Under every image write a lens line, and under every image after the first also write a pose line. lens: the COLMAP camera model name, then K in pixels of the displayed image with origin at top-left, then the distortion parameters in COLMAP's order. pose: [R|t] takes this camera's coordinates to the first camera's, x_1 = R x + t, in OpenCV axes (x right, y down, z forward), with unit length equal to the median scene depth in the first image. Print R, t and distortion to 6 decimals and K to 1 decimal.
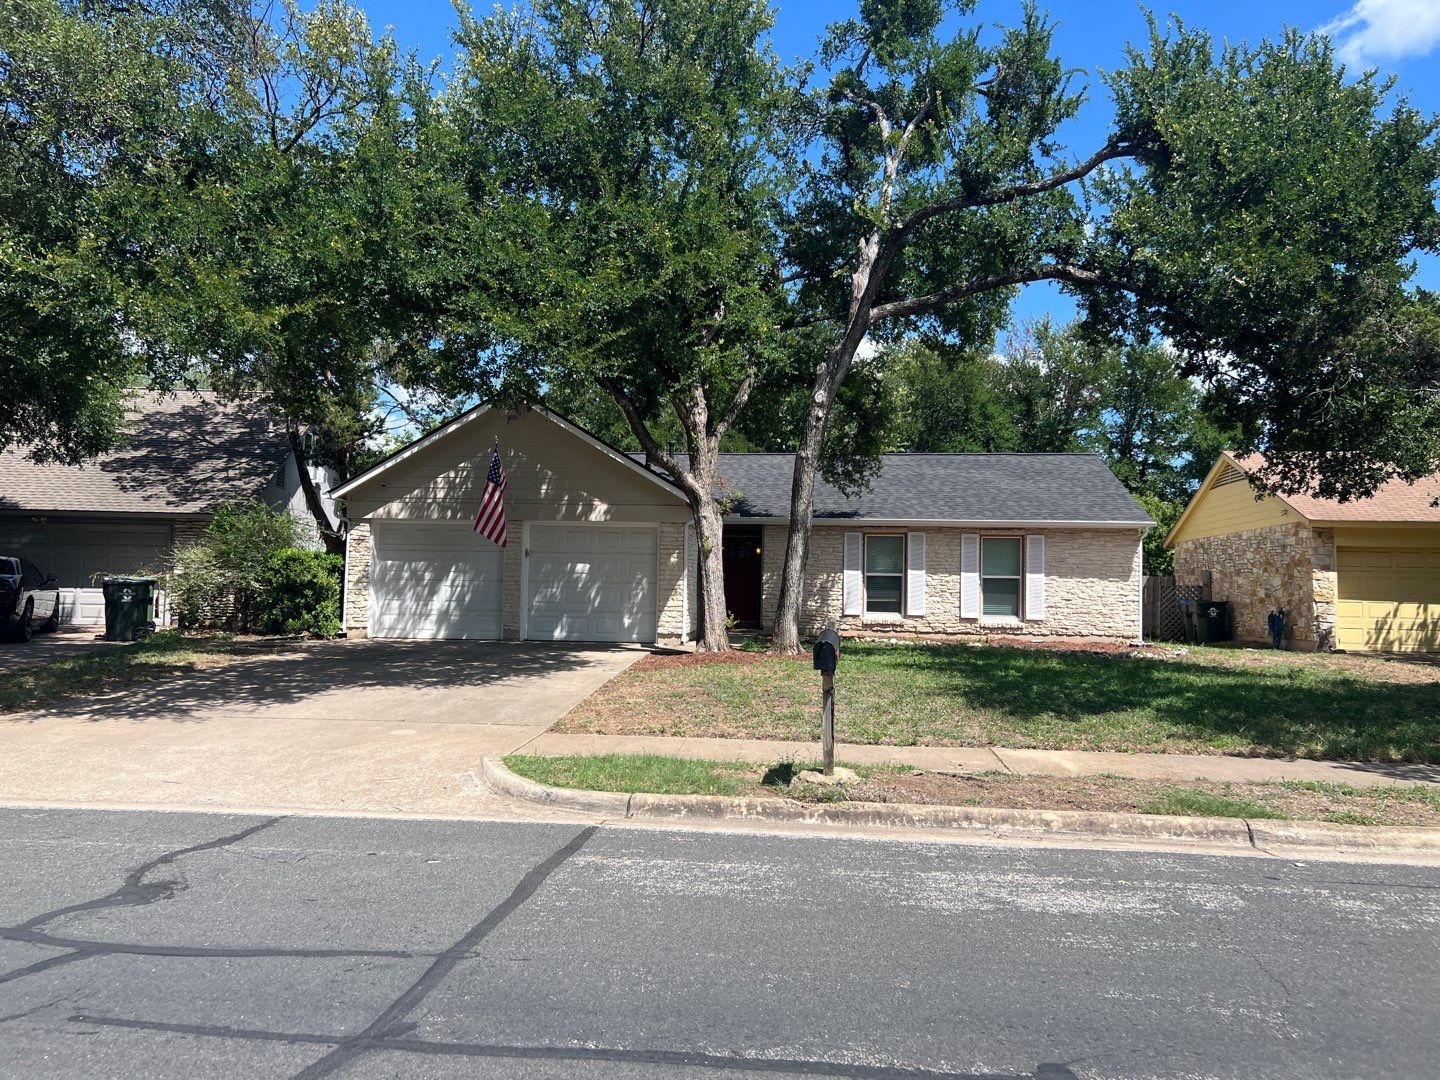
lens RADIAL K [[1088.0, 0, 723.0], [0, 1088.0, 542.7], [0, 0, 1]] dist [0.000110, -0.005688]
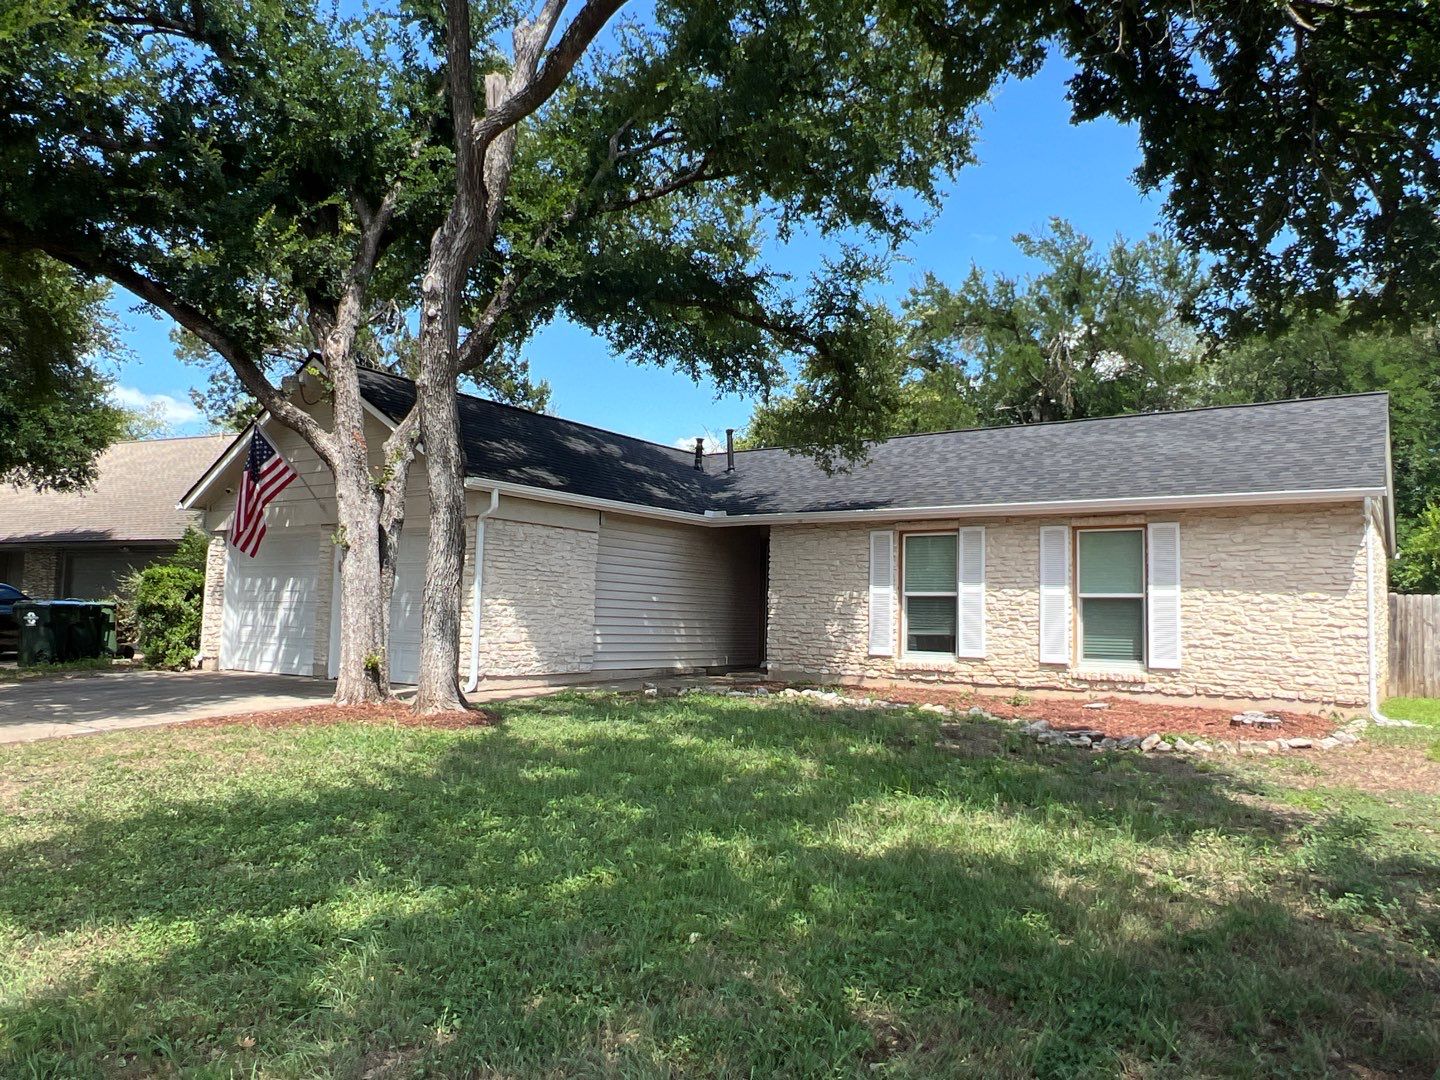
lens RADIAL K [[1088.0, 0, 718.3], [0, 1088.0, 534.2], [0, 0, 1]] dist [0.000110, -0.005688]
pose [[0.894431, -0.033441, -0.445953, 0.332661], [0.015013, 0.998884, -0.044791, 0.021800], [0.446953, 0.033367, 0.893935, 0.371320]]
